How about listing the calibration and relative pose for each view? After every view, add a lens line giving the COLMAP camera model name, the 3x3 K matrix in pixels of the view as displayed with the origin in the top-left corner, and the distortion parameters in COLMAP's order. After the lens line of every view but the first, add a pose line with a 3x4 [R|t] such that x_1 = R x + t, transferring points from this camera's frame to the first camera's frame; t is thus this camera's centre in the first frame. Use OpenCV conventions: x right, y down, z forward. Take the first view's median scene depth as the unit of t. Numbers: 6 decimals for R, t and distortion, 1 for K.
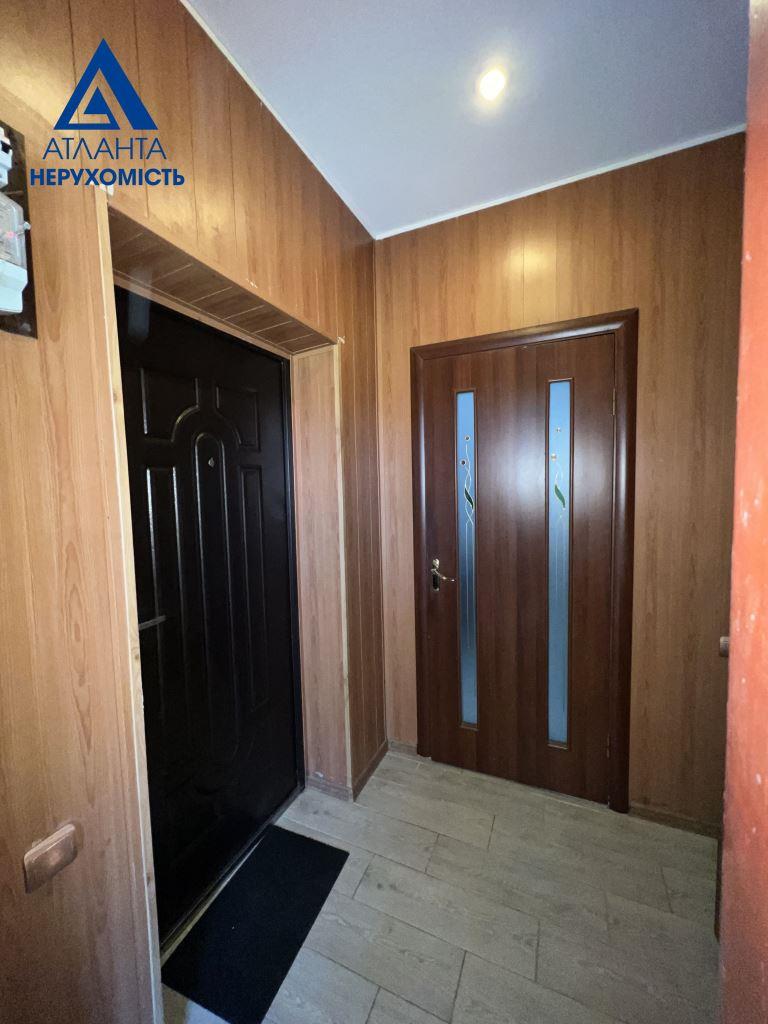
lens RADIAL K [[410.7, 0, 384.0], [0, 410.7, 512.0], [0, 0, 1]] dist [-0.000895, 0.000052]
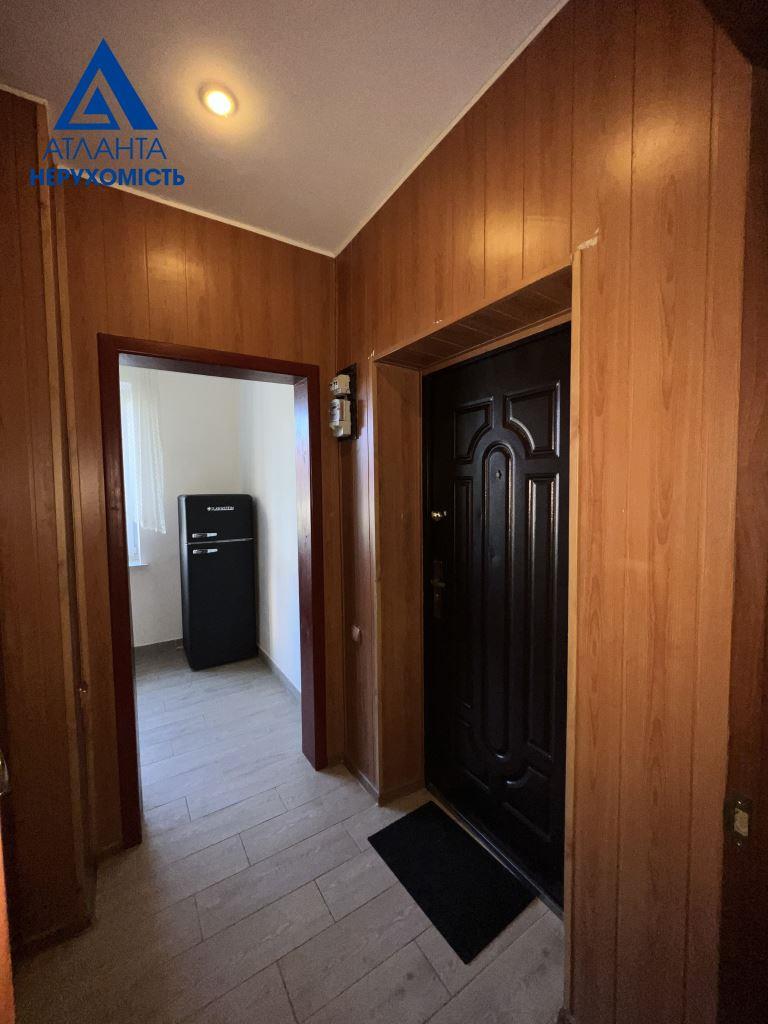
lens RADIAL K [[410.7, 0, 384.0], [0, 410.7, 512.0], [0, 0, 1]] dist [-0.000895, 0.000052]
pose [[-0.550679, 0.071874, -0.831617, 0.644320], [-0.046561, 0.992090, 0.116574, -0.124735], [0.833418, 0.102916, -0.542977, 1.304921]]
